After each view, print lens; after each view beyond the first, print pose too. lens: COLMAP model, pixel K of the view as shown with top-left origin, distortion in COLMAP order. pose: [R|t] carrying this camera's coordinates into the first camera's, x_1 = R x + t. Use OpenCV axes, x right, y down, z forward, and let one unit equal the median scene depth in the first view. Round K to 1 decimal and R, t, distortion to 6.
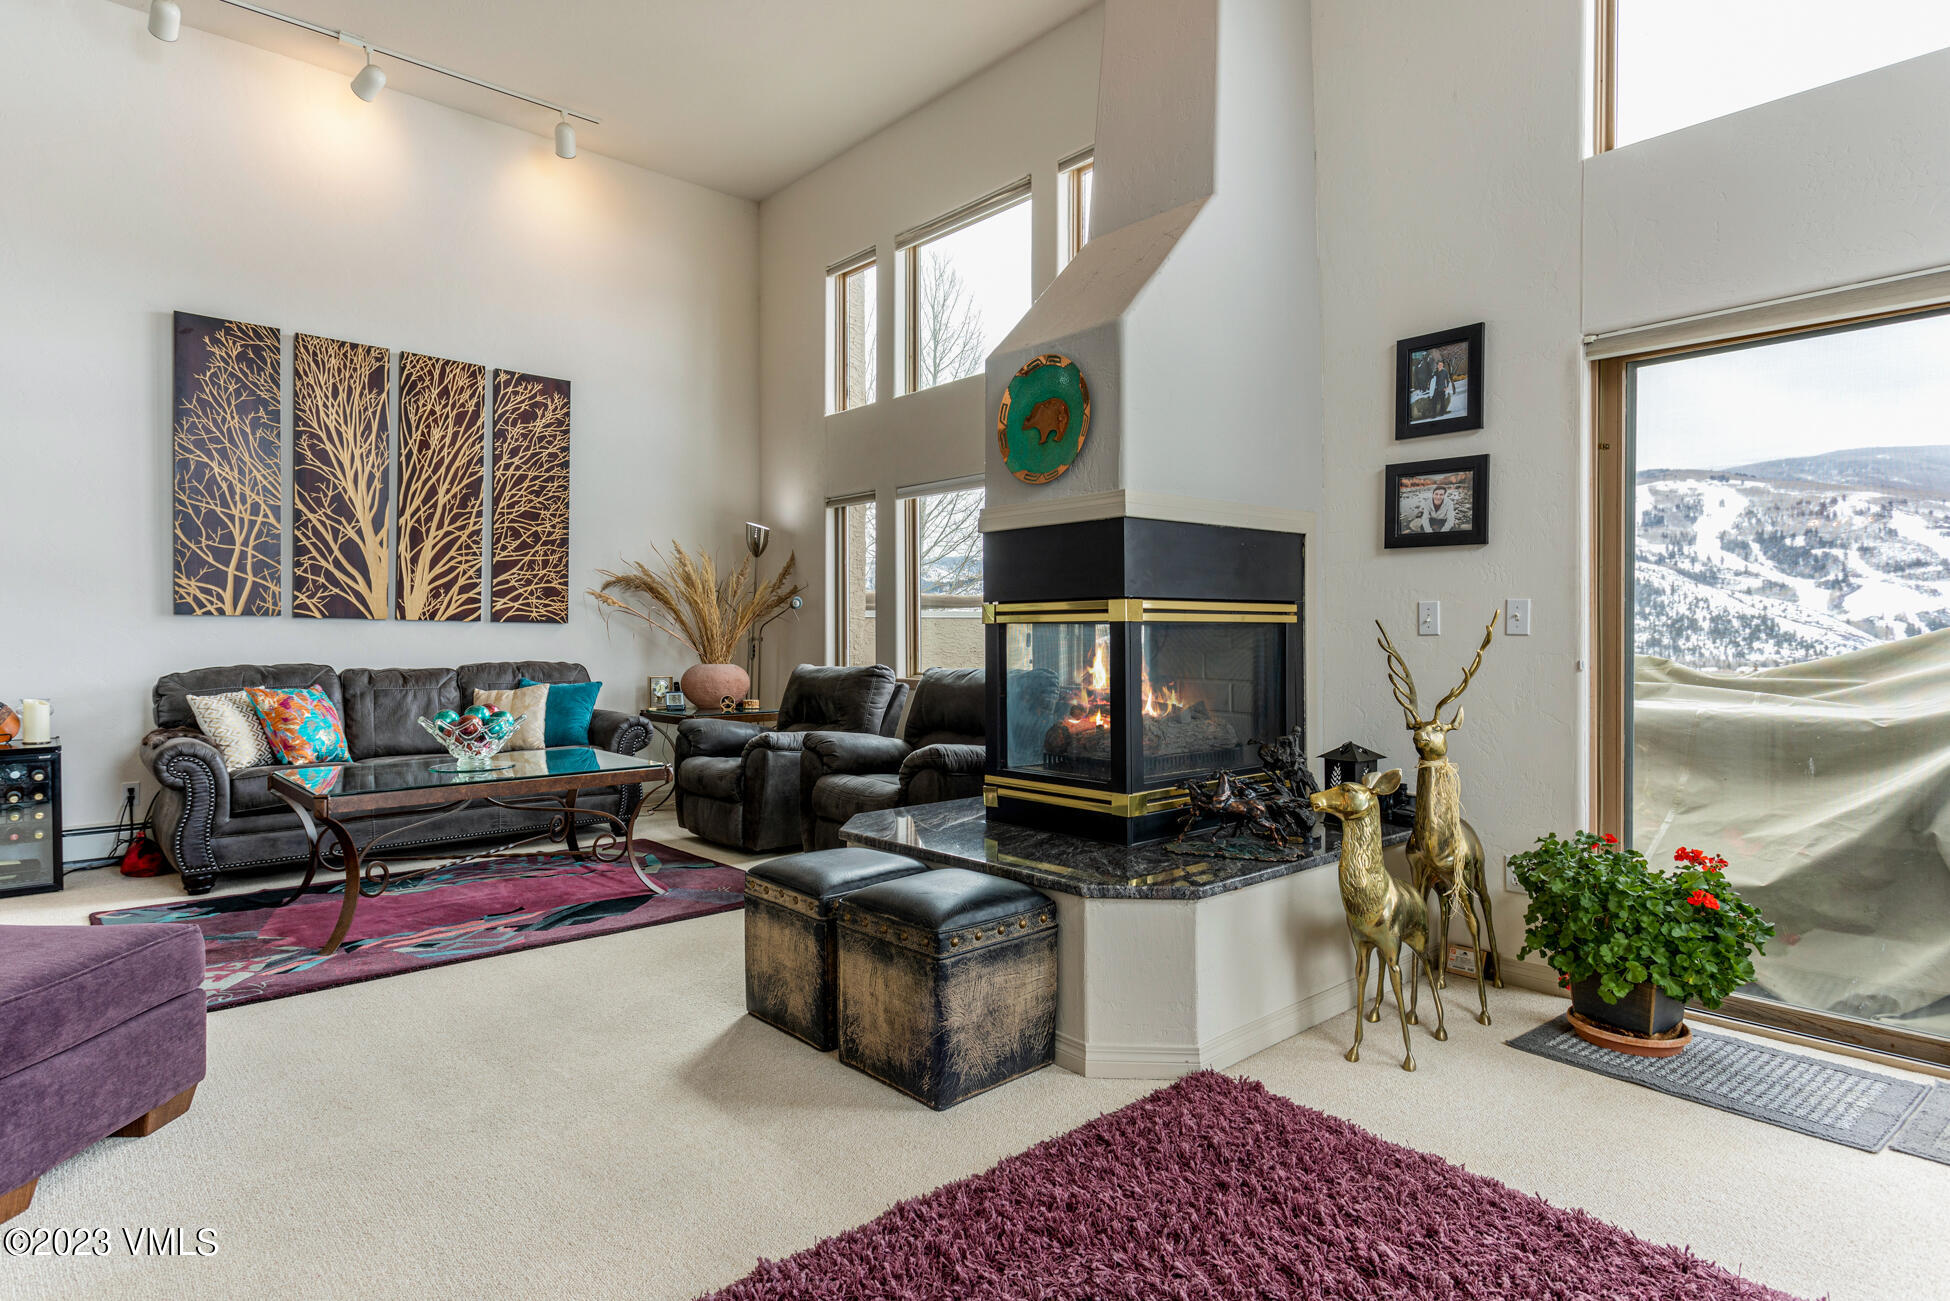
lens RADIAL K [[1075.5, 0, 984.4], [0, 1075.5, 641.9], [0, 0, 1]] dist [-0.001600, 0.003088]
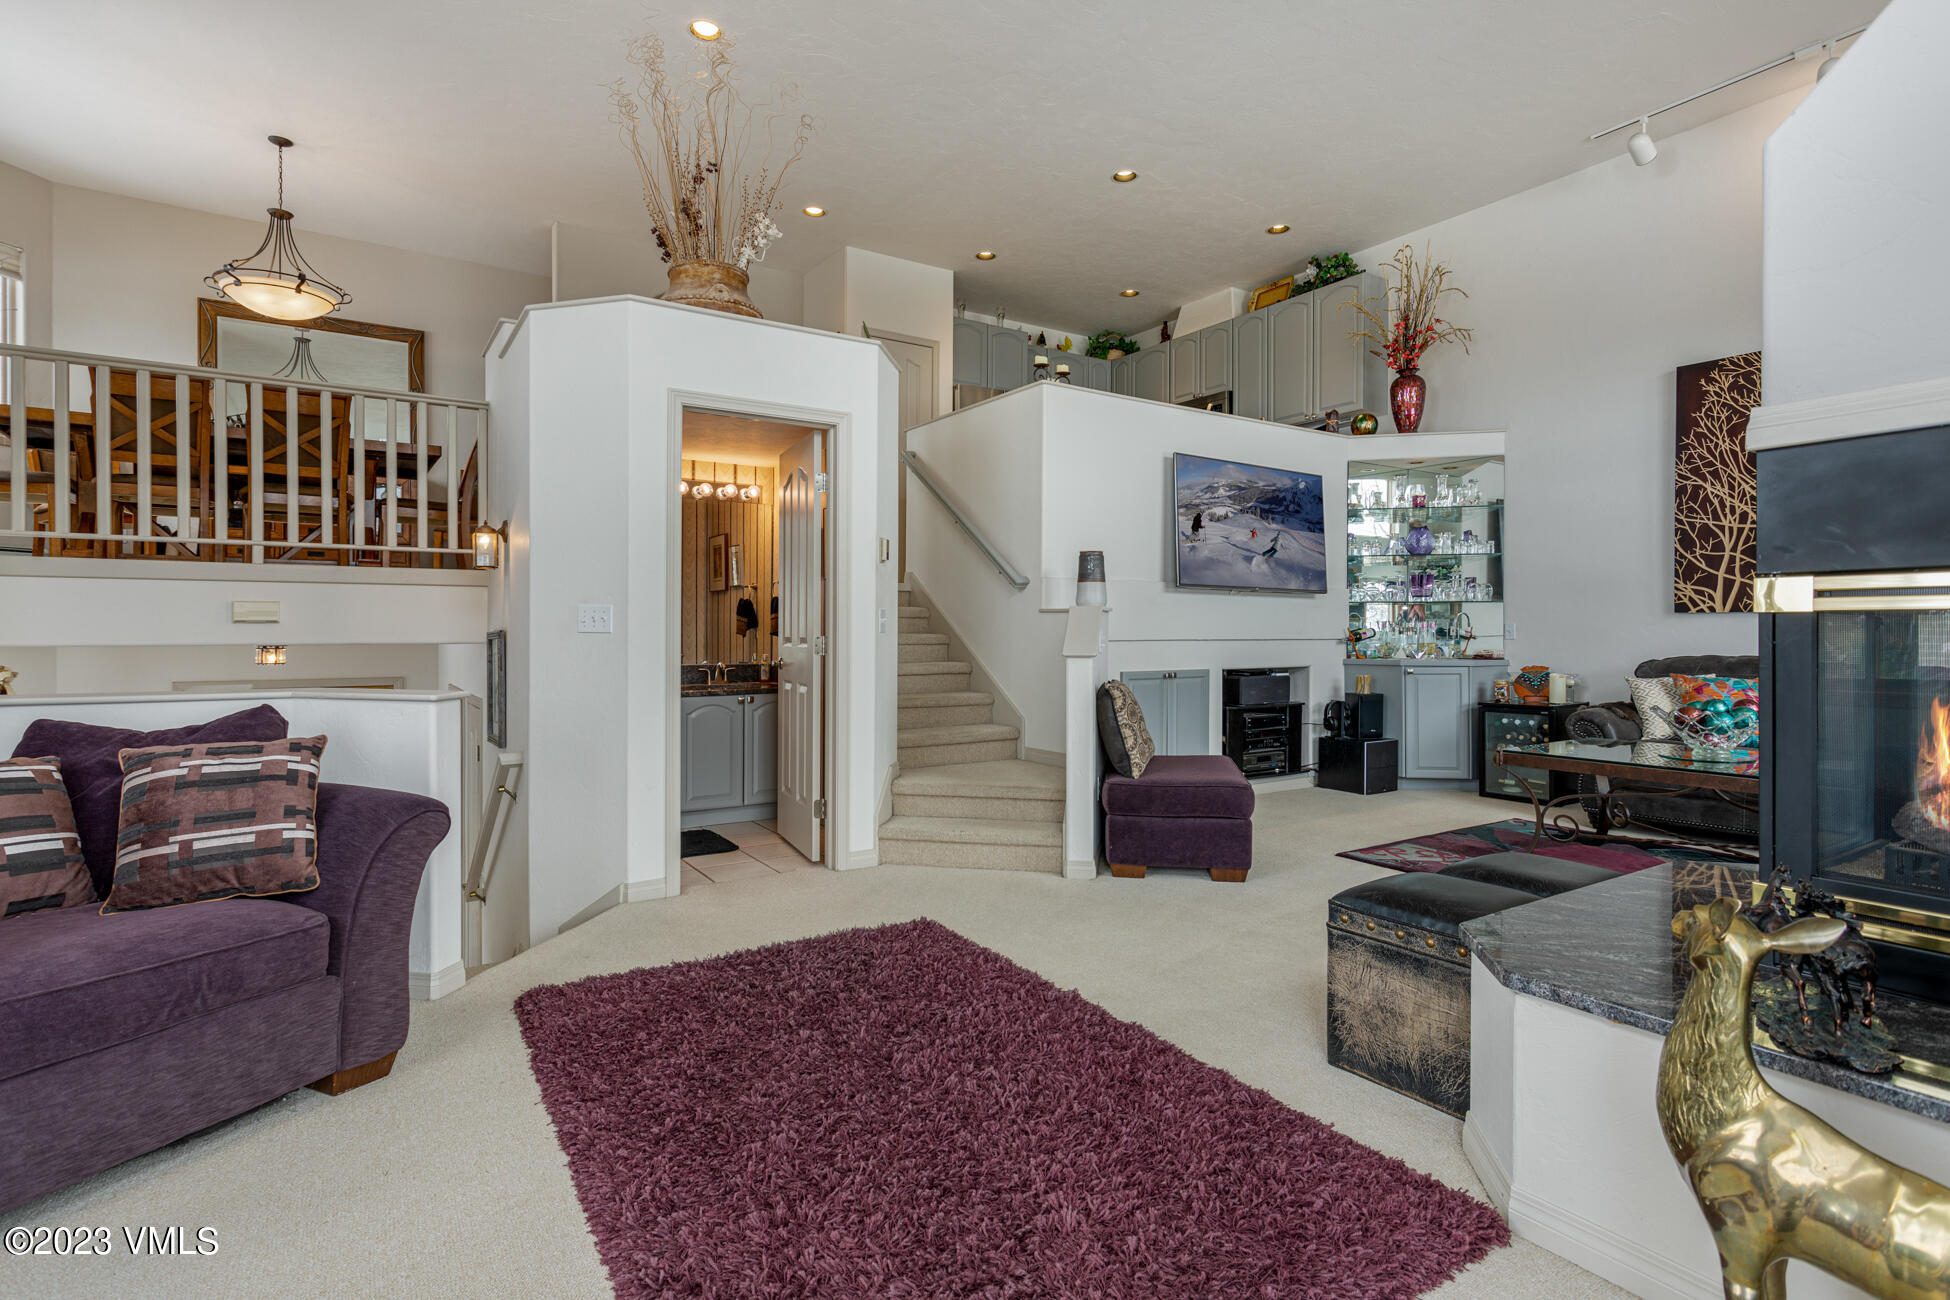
lens RADIAL K [[948.0, 0, 964.8], [0, 948.0, 641.0], [0, 0, 1]] dist [0.003410, 0.000209]
pose [[-0.142610, 0.014151, -0.989678, 0.437618], [-0.003210, 0.999886, 0.014759, -0.006299], [0.989774, 0.005281, -0.142548, 0.340678]]
